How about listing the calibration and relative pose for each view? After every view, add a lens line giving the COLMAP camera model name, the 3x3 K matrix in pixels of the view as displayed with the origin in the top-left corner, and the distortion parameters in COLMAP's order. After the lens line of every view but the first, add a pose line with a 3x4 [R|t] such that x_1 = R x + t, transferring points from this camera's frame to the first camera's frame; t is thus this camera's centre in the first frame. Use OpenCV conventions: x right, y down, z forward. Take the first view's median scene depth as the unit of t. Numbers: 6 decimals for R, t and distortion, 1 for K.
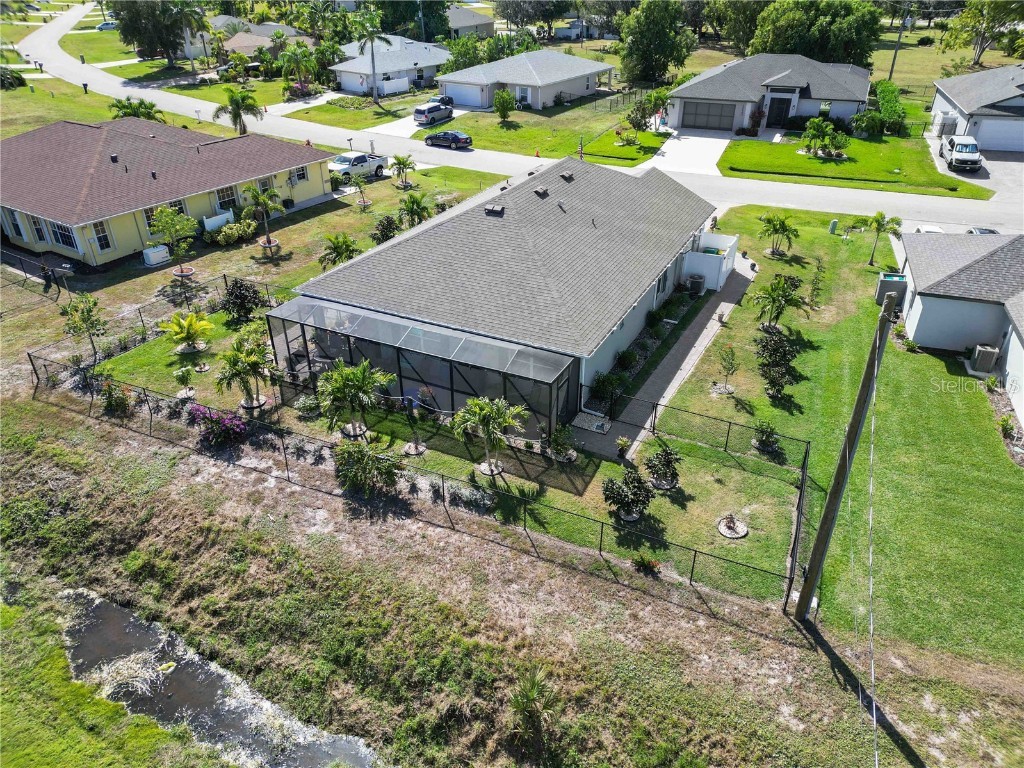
lens RADIAL K [[713.5, 0, 512.0], [0, 713.5, 384.0], [0, 0, 1]] dist [0.081044, -0.087179]
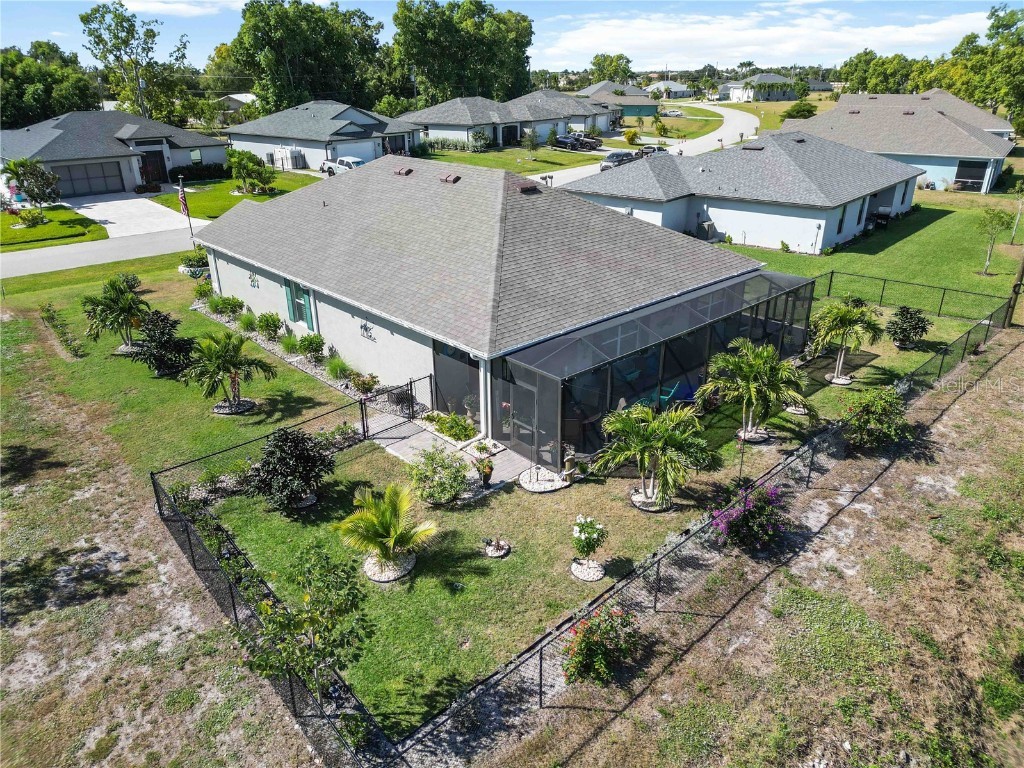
lens RADIAL K [[713.5, 0, 512.0], [0, 713.5, 384.0], [0, 0, 1]] dist [0.081044, -0.087179]
pose [[0.356792, -0.372481, 0.856713, -0.900726], [0.478536, 0.860487, 0.174828, -0.226575], [-0.802311, 0.347591, 0.485261, 0.781111]]
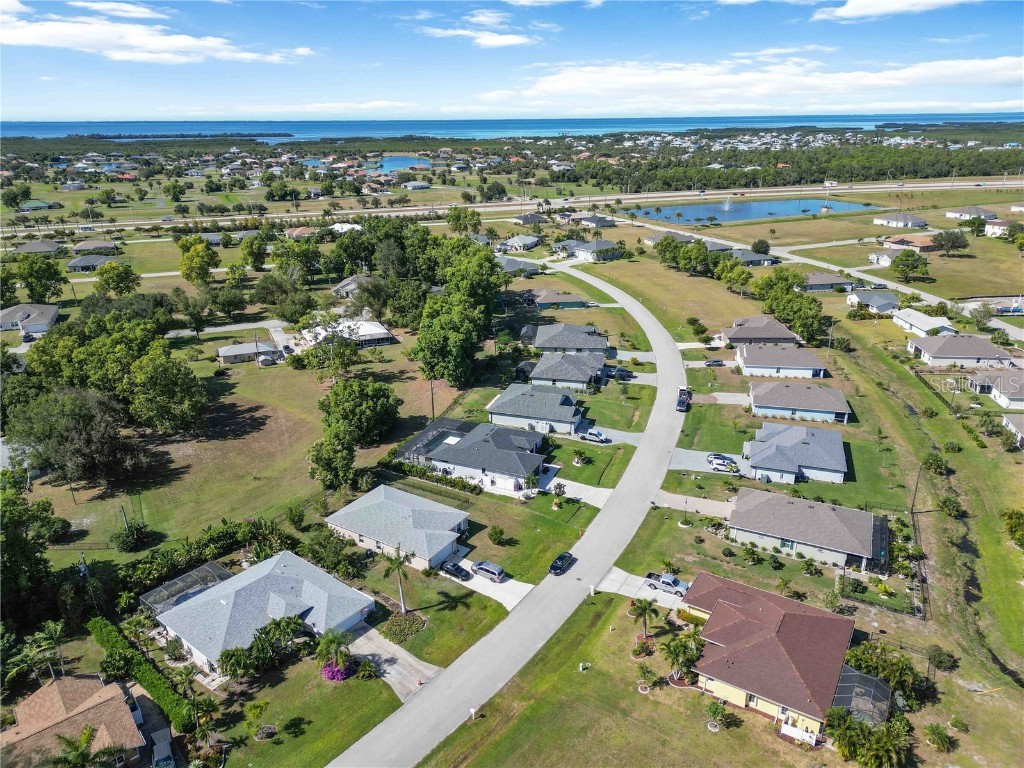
lens RADIAL K [[713.5, 0, 512.0], [0, 713.5, 384.0], [0, 0, 1]] dist [0.081044, -0.087179]
pose [[-0.007707, -0.346872, 0.937881, -3.529389], [0.512018, 0.804262, 0.301661, -2.948103], [-0.858940, 0.482537, 0.171406, 1.625991]]
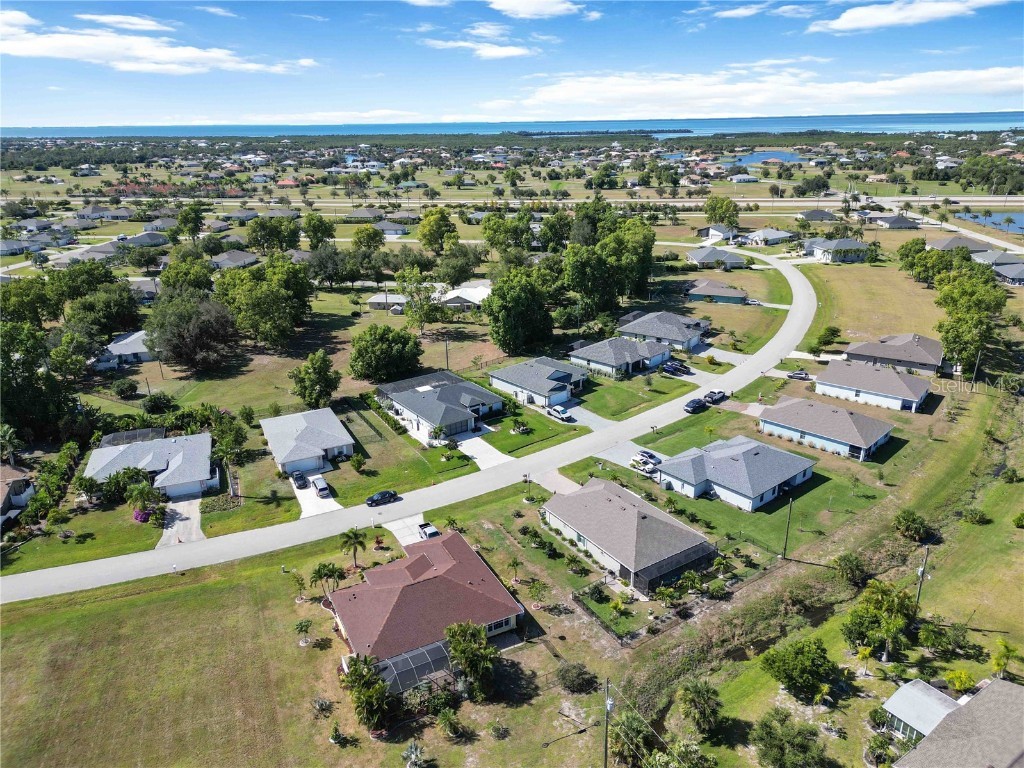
lens RADIAL K [[713.5, 0, 512.0], [0, 713.5, 384.0], [0, 0, 1]] dist [0.081044, -0.087179]
pose [[0.503390, -0.304050, 0.808797, -3.018228], [0.447898, 0.892287, 0.056668, -1.348925], [-0.738909, 0.333733, 0.585352, -0.693591]]
